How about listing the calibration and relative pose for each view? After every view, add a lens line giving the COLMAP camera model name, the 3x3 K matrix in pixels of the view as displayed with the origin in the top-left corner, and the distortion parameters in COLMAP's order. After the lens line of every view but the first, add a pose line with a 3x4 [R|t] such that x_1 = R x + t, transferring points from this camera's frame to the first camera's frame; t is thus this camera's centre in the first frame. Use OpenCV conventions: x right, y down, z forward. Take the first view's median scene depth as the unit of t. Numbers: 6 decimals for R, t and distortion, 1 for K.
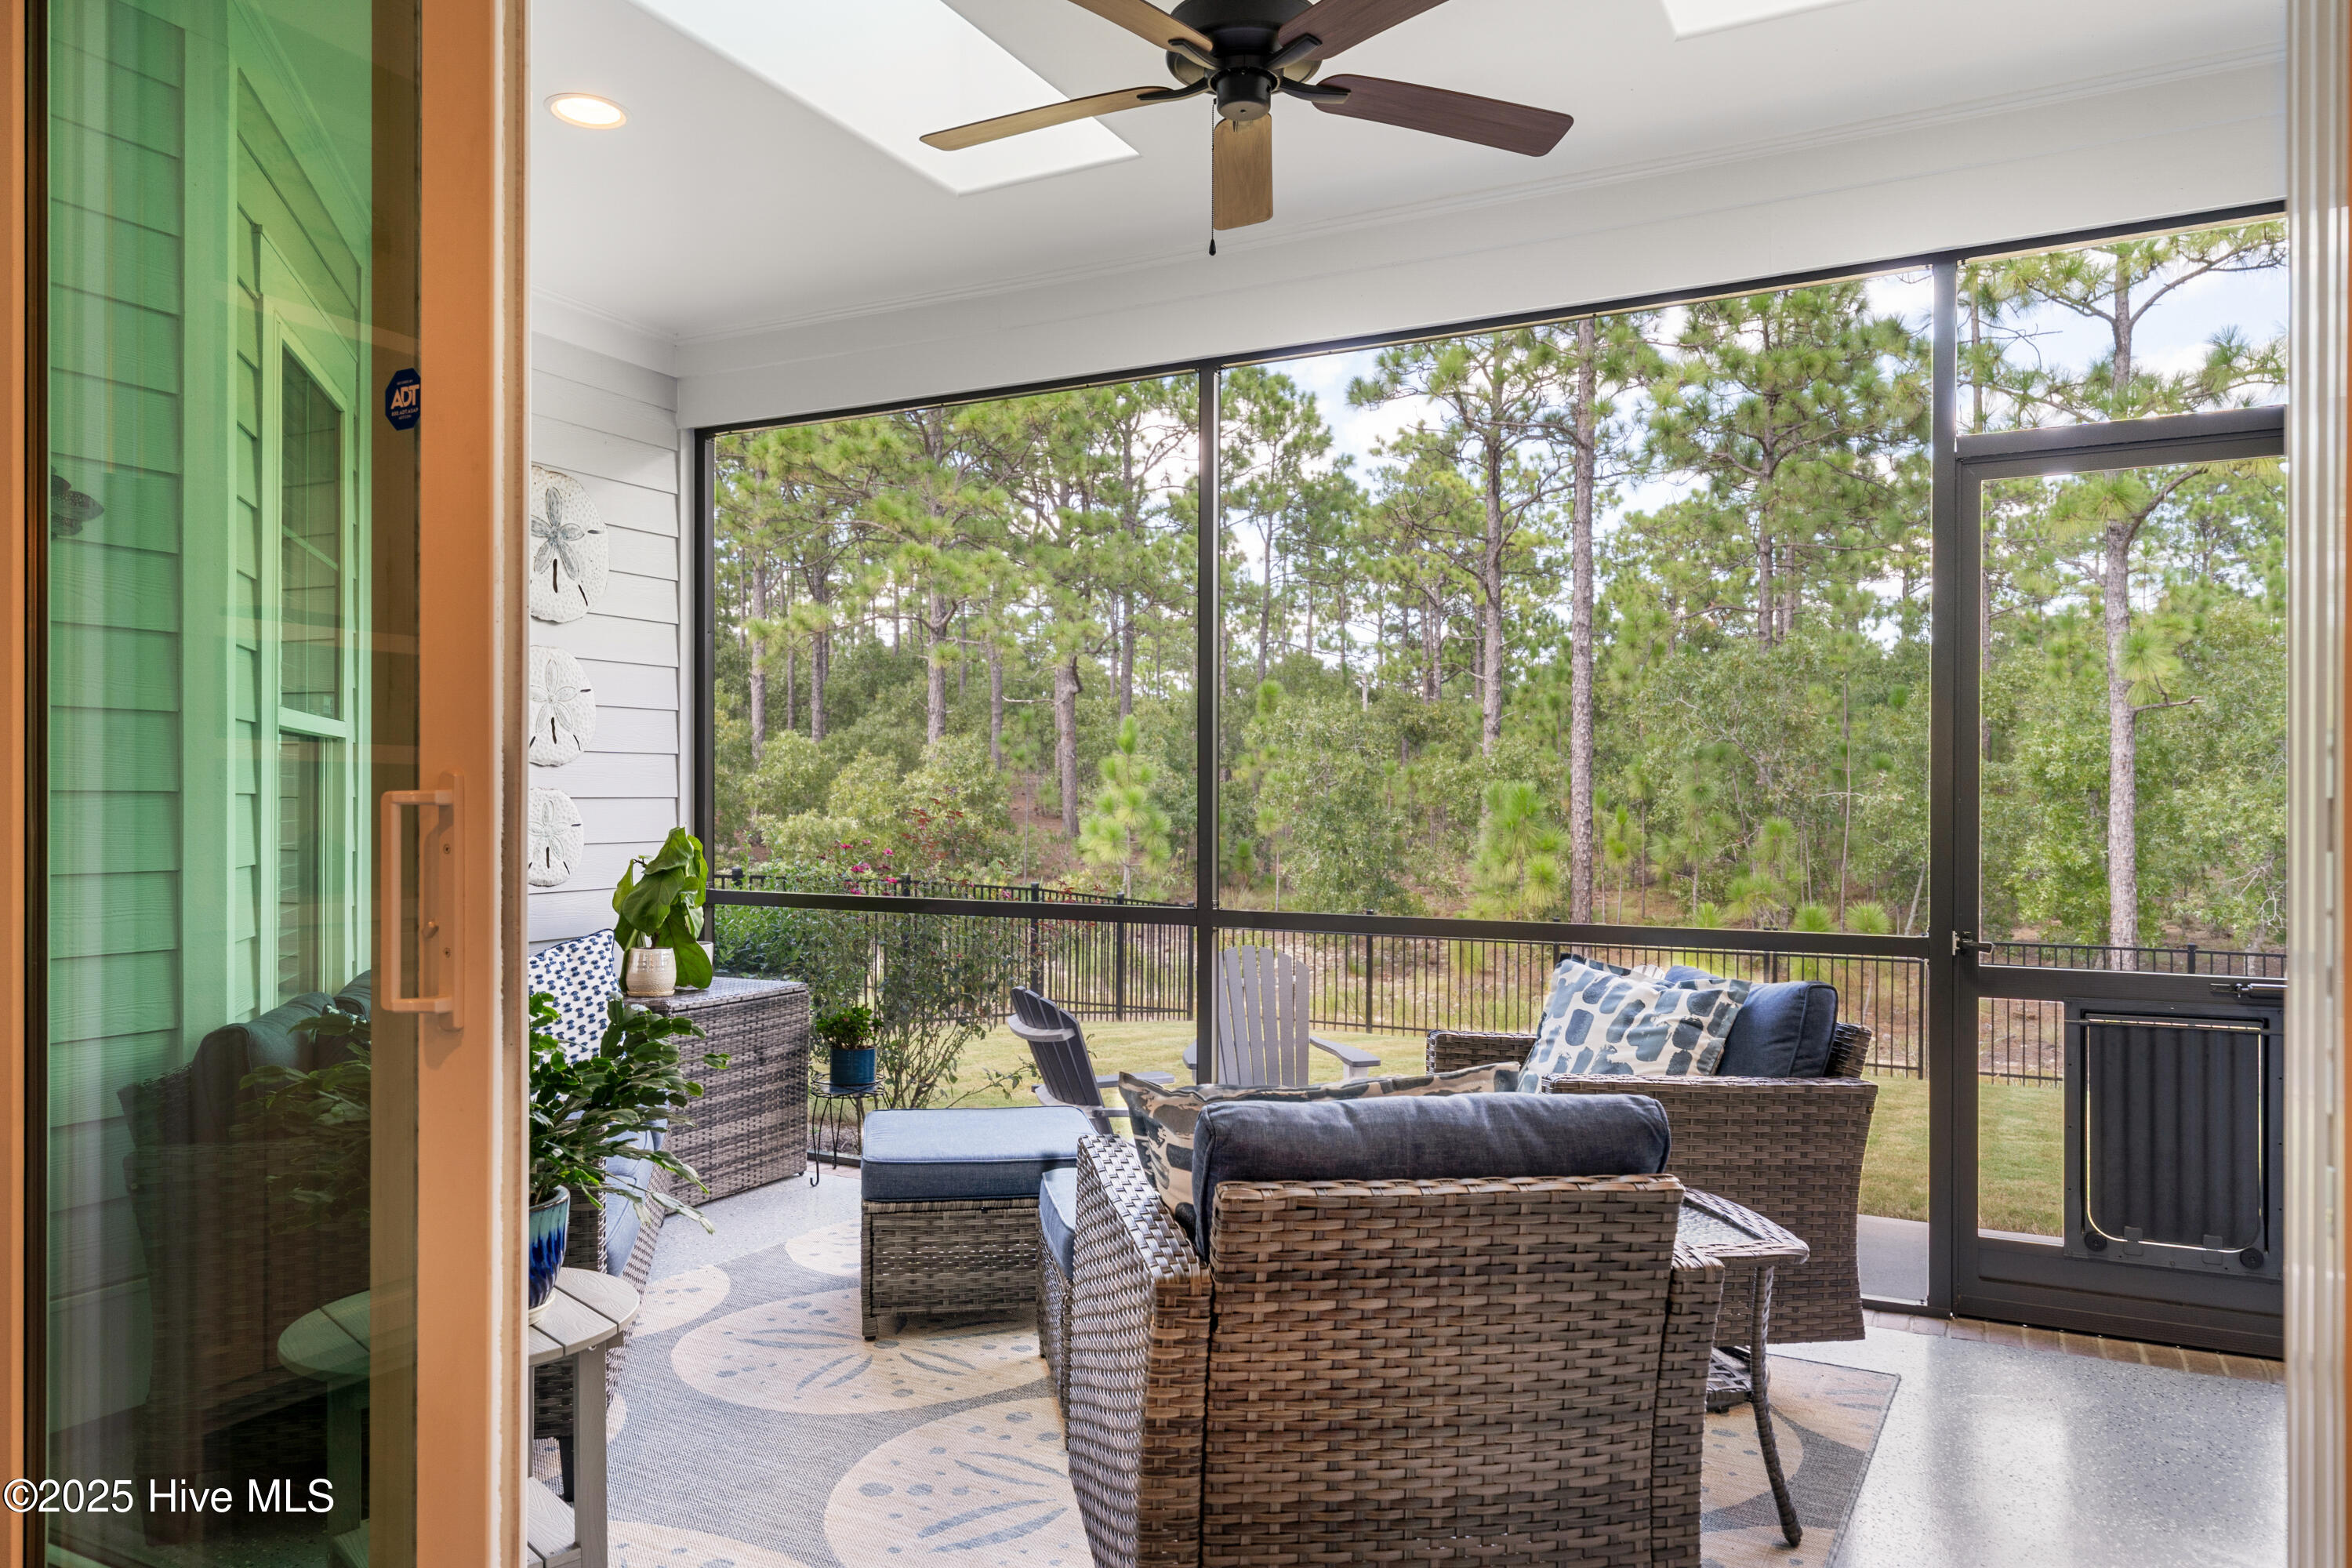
lens RADIAL K [[1590.4, 0, 1176.0], [0, 1590.4, 784.0], [0, 0, 1]] dist [-0.000458, -0.003546]
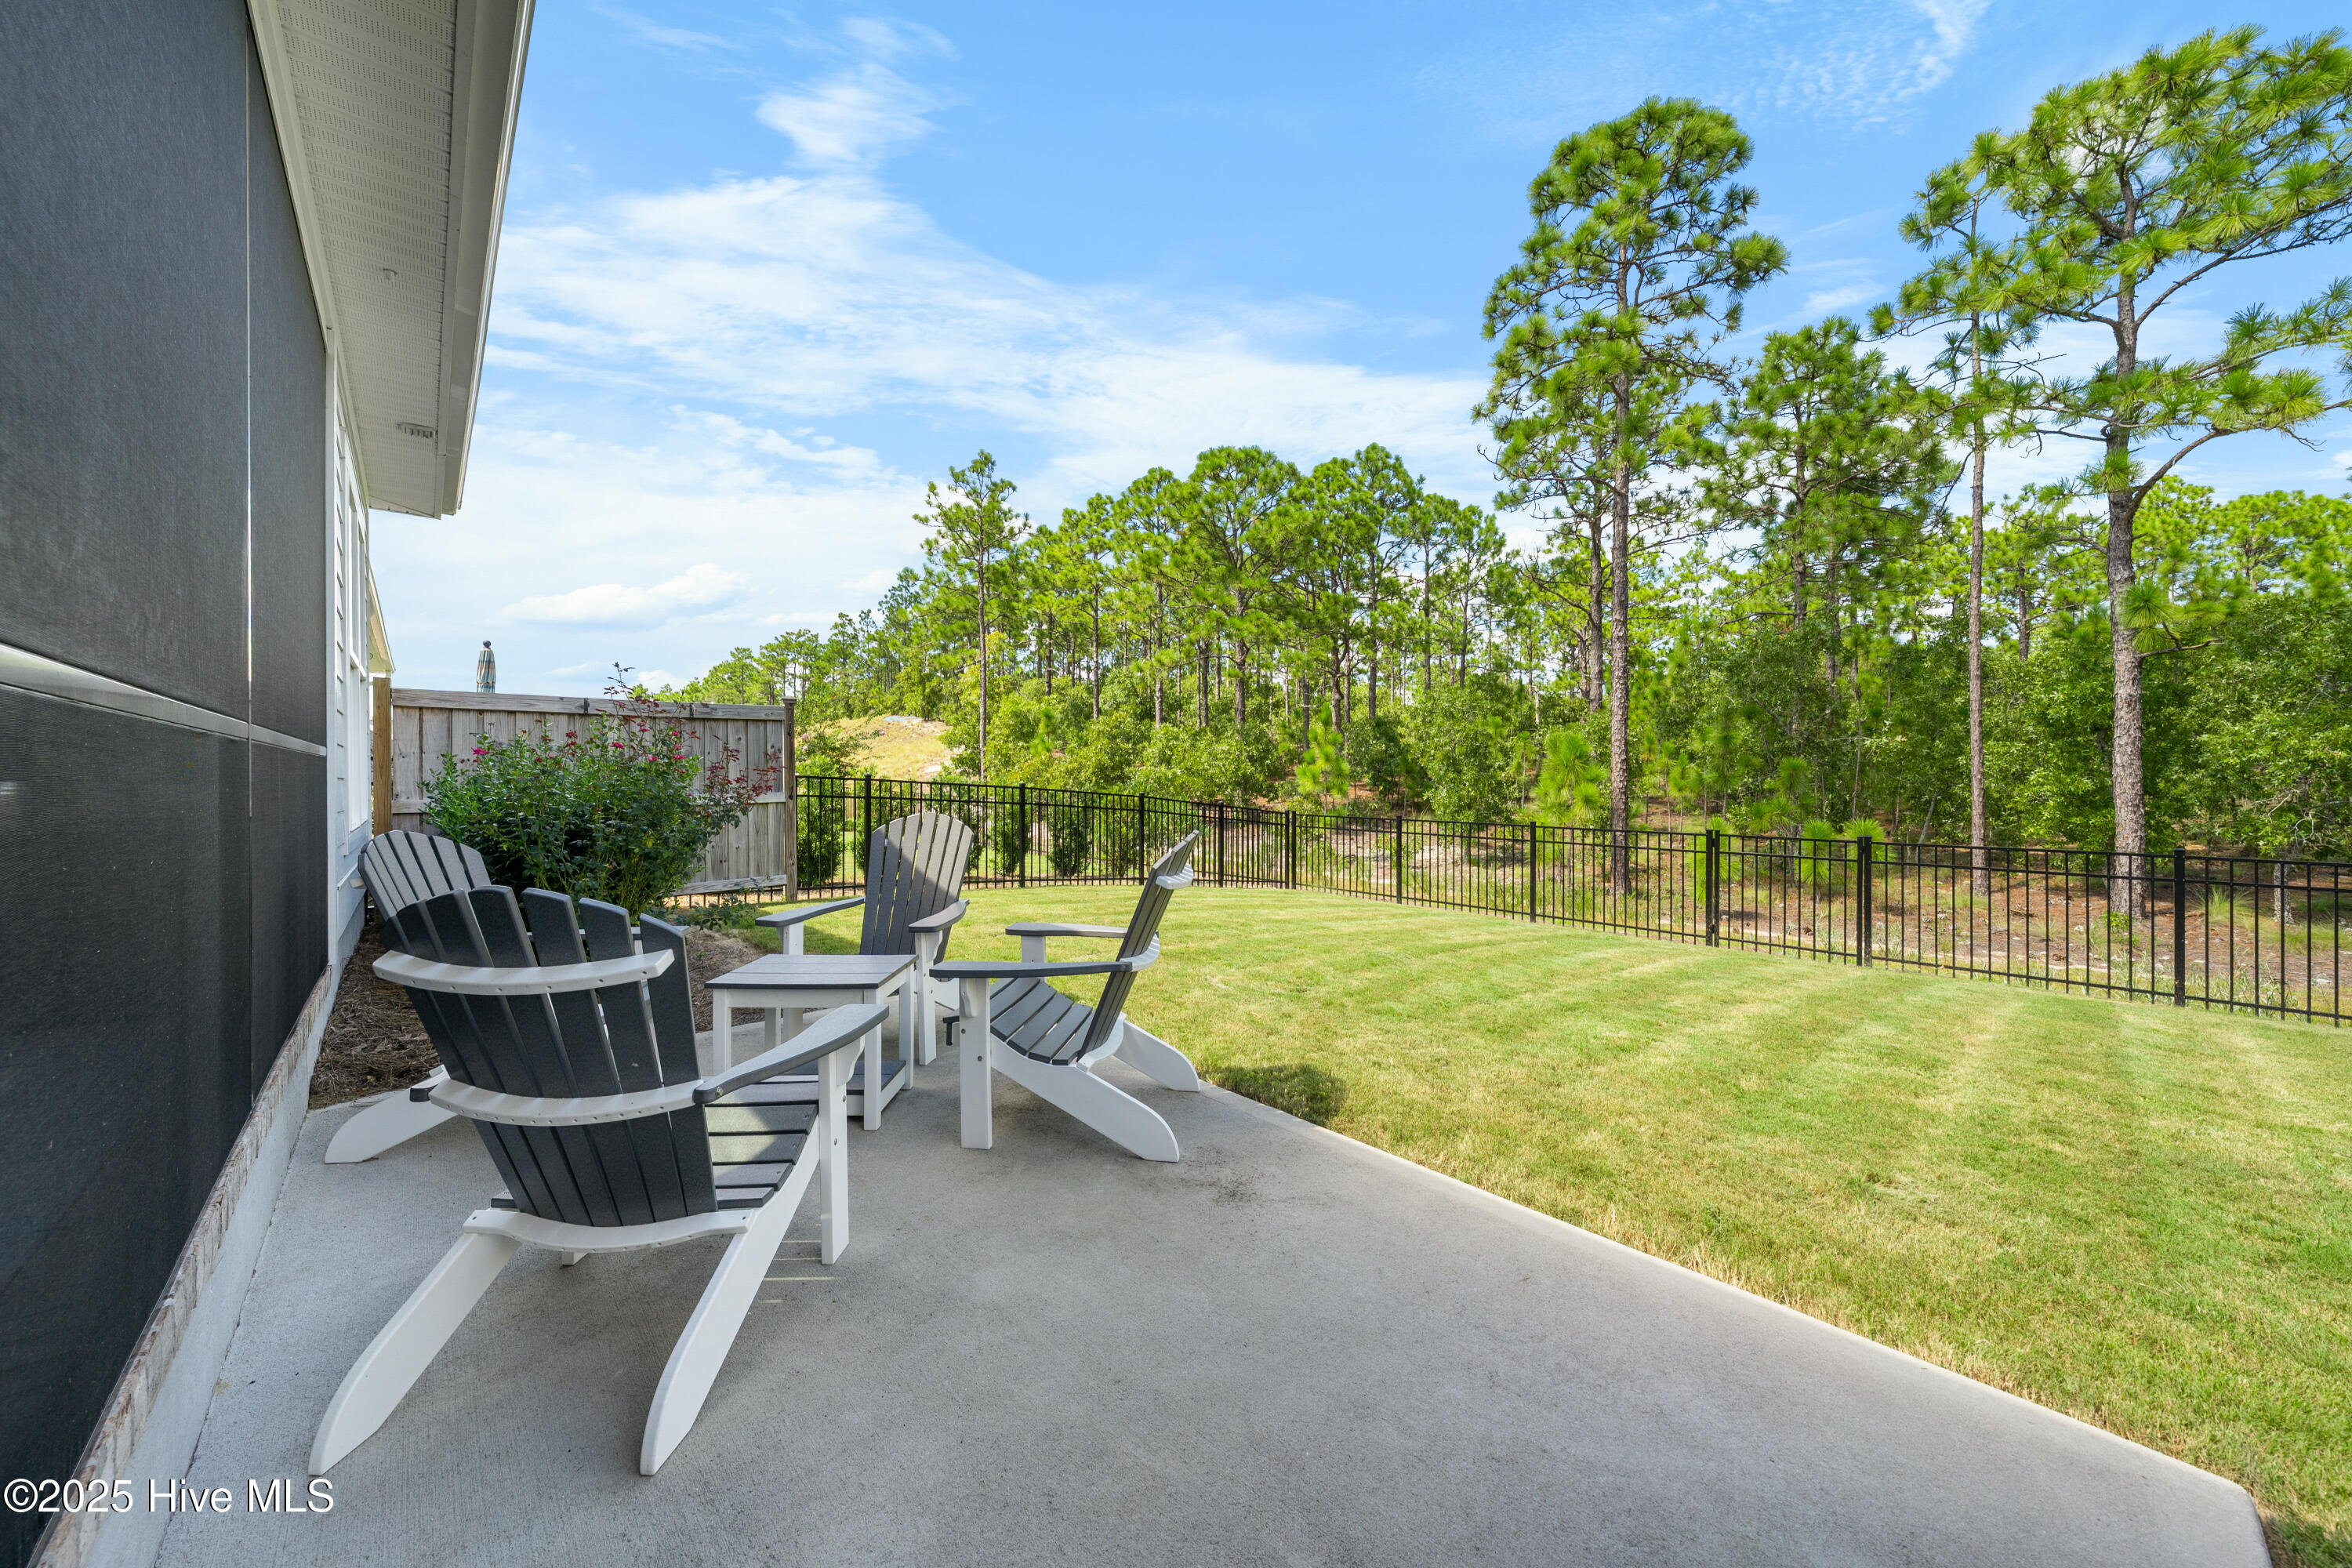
lens RADIAL K [[818.2, 0, 1176.3], [0, 818.2, 773.9], [0, 0, 1]] dist [-0.000498, 0.000198]
pose [[0.939979, -0.009349, -0.341103, 0.135754], [0.012933, 0.999882, 0.008232, 0.025007], [0.340986, -0.012150, 0.939990, 0.184925]]
